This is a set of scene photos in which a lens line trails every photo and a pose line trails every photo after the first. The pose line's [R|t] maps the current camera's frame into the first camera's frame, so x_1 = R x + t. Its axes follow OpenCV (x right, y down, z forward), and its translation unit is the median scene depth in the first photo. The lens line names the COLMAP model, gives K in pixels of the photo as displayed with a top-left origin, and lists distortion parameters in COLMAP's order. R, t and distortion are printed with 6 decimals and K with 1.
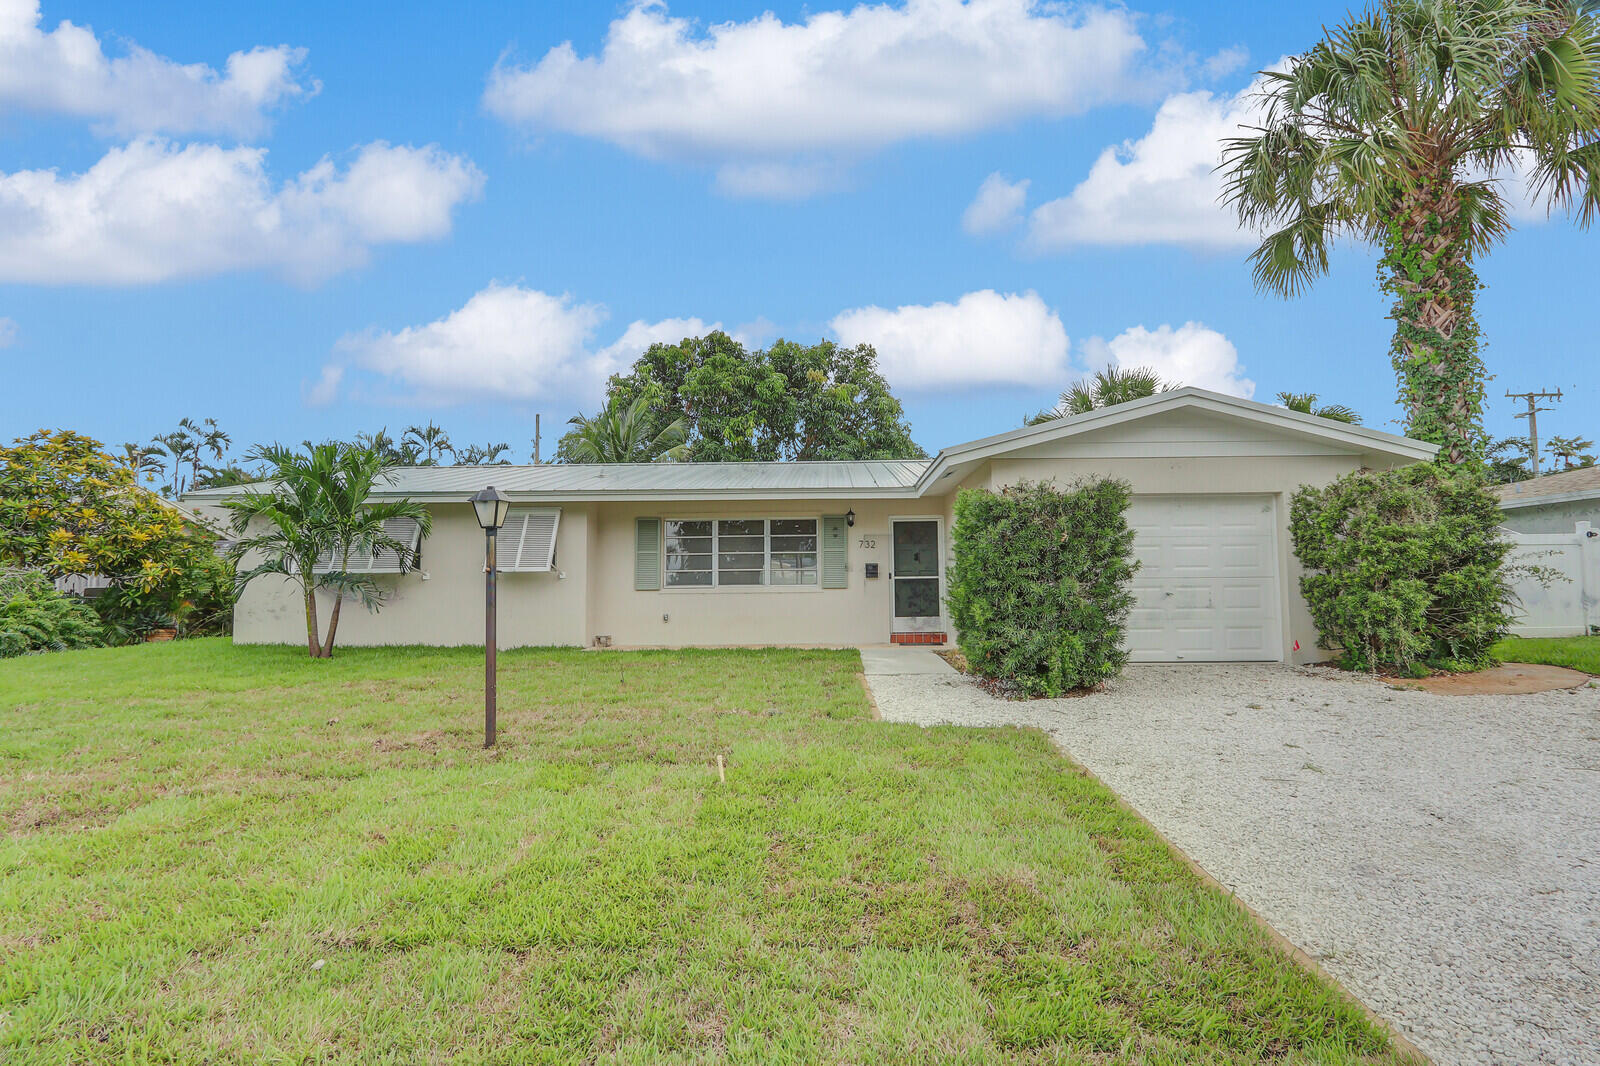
lens RADIAL K [[757.4, 0, 798.9], [0, 757.4, 549.3], [0, 0, 1]] dist [-0.018649, 0.000832]
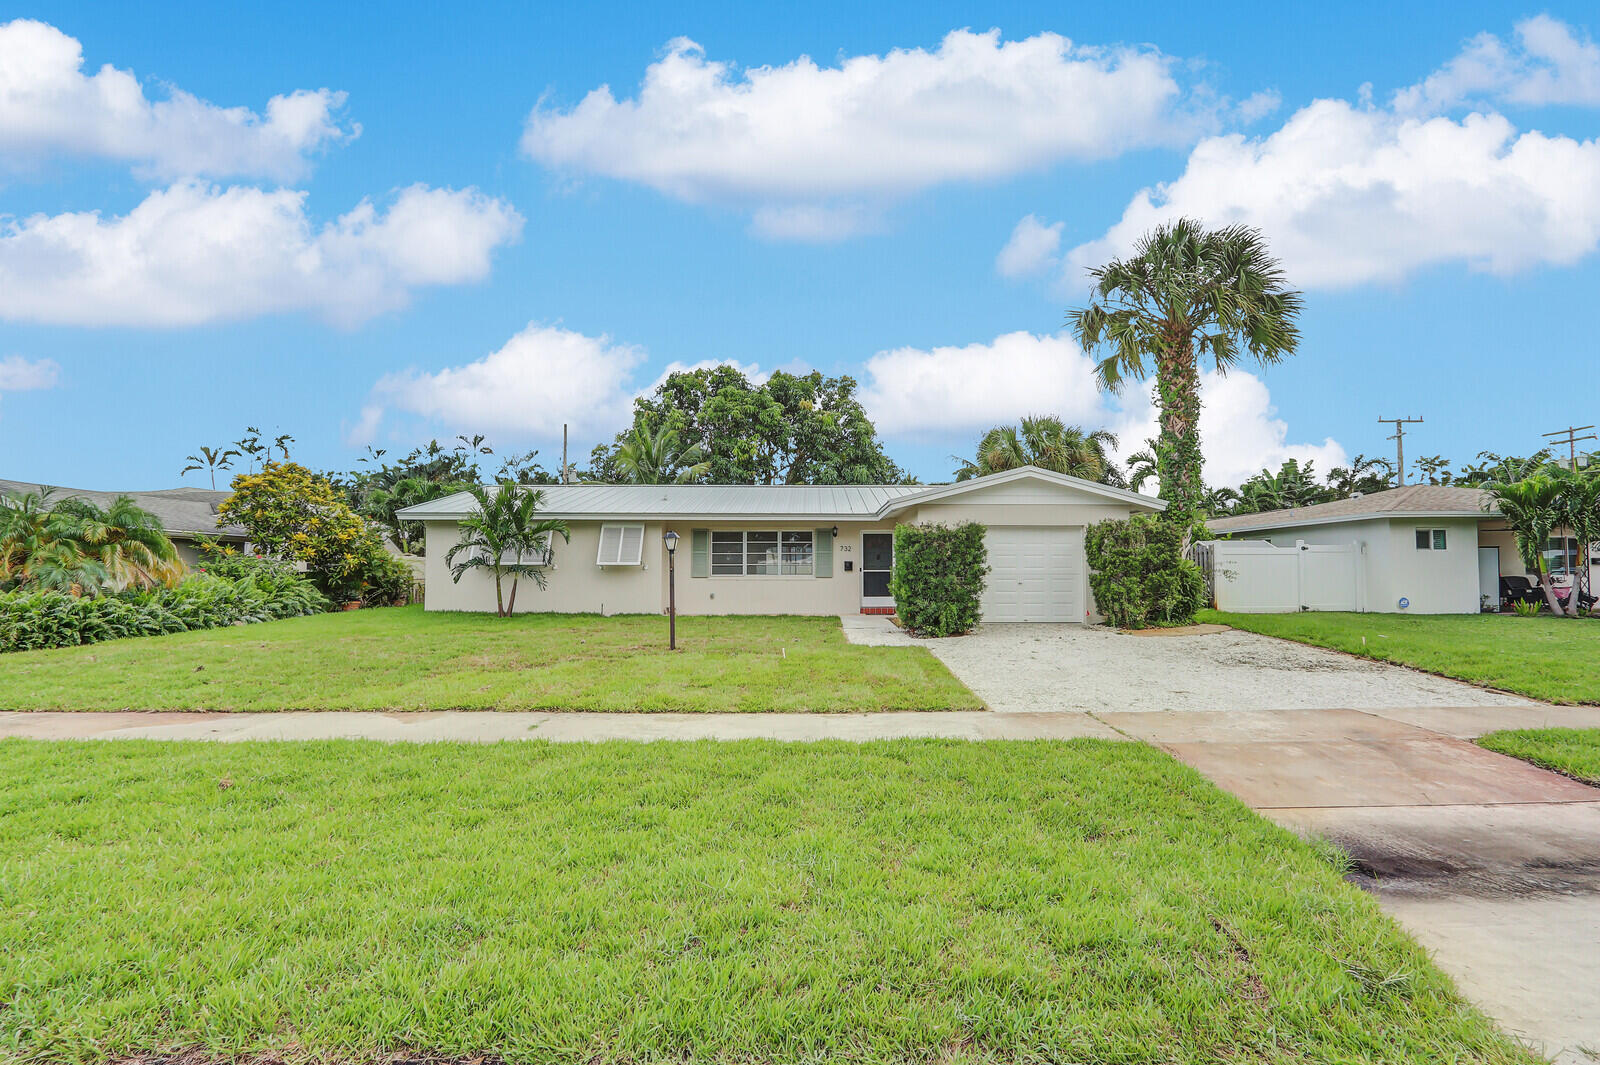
lens RADIAL K [[757.4, 0, 798.9], [0, 757.4, 548.8], [0, 0, 1]] dist [-0.018649, 0.000832]
pose [[0.999587, 0.010840, 0.026631, -0.043940], [-0.011321, 0.999774, 0.017982, -0.032284], [-0.026430, -0.018276, 0.999484, -0.509706]]
